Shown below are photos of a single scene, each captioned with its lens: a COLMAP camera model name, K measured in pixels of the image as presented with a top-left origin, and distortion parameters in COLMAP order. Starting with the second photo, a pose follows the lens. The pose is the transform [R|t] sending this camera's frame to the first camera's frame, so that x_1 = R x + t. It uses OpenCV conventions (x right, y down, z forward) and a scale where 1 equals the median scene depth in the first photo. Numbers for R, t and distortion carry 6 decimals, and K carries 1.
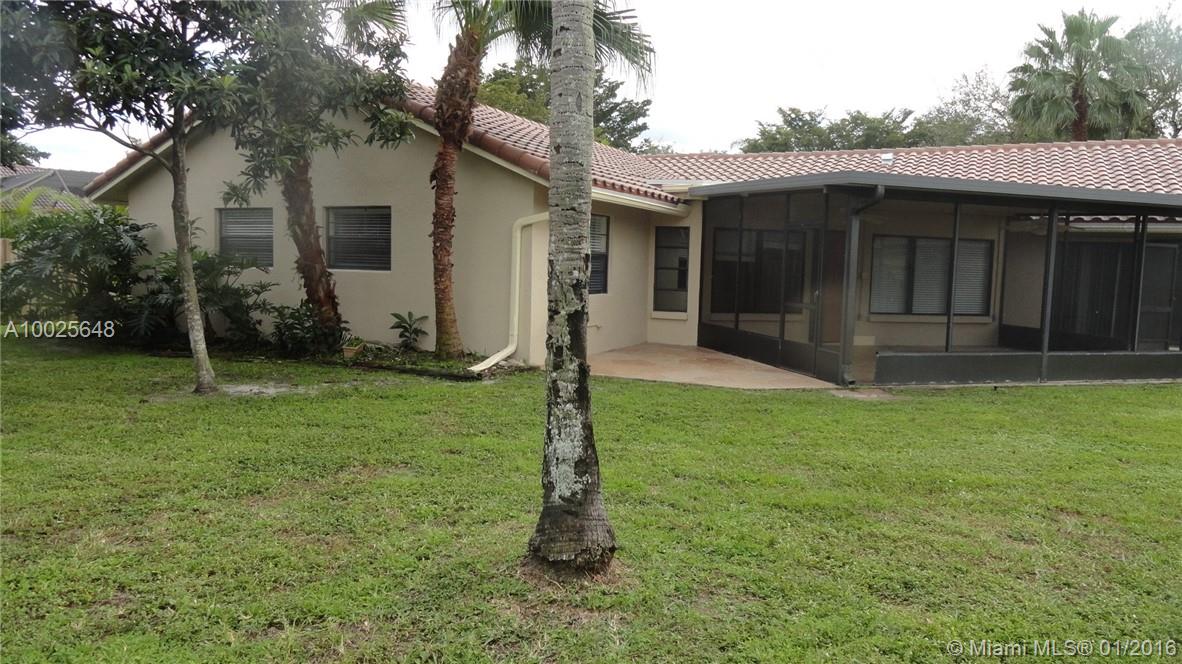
lens RADIAL K [[817.3, 0, 586.9], [0, 817.3, 332.9], [0, 0, 1]] dist [0.010202, 0.000457]
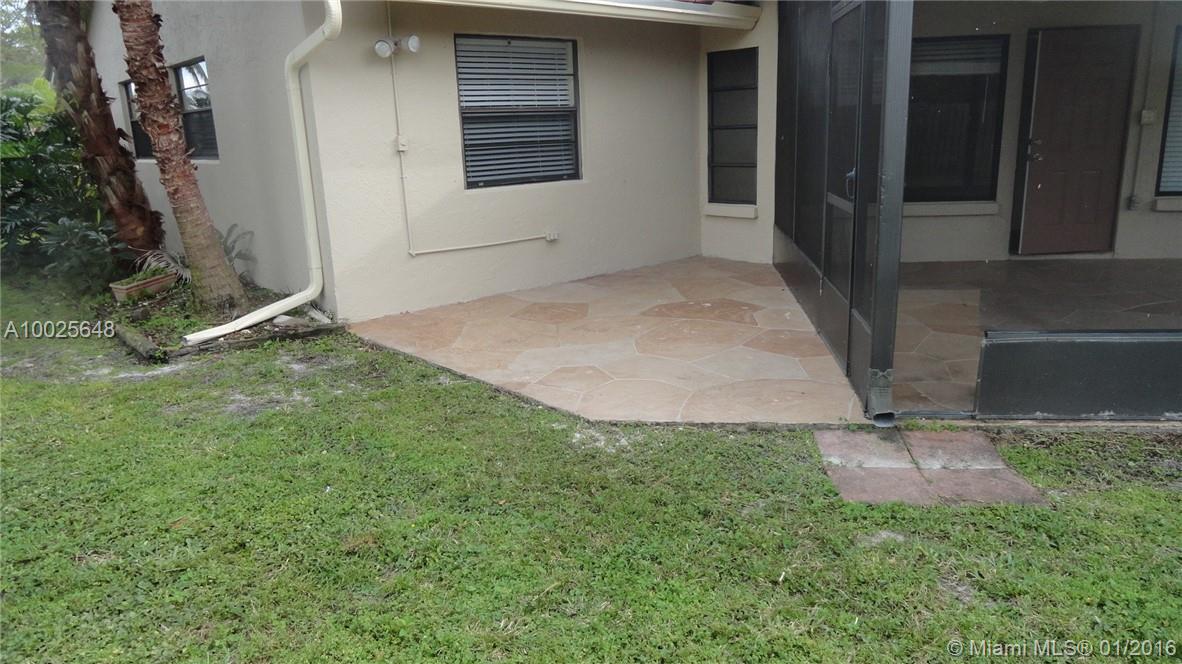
lens RADIAL K [[817.3, 0, 595.3], [0, 817.3, 334.9], [0, 0, 1]] dist [0.010202, 0.000457]
pose [[0.923578, 0.039061, -0.381416, 0.242341], [0.023887, 0.987002, 0.158920, -0.029425], [0.382666, -0.155886, 0.910640, 0.428342]]
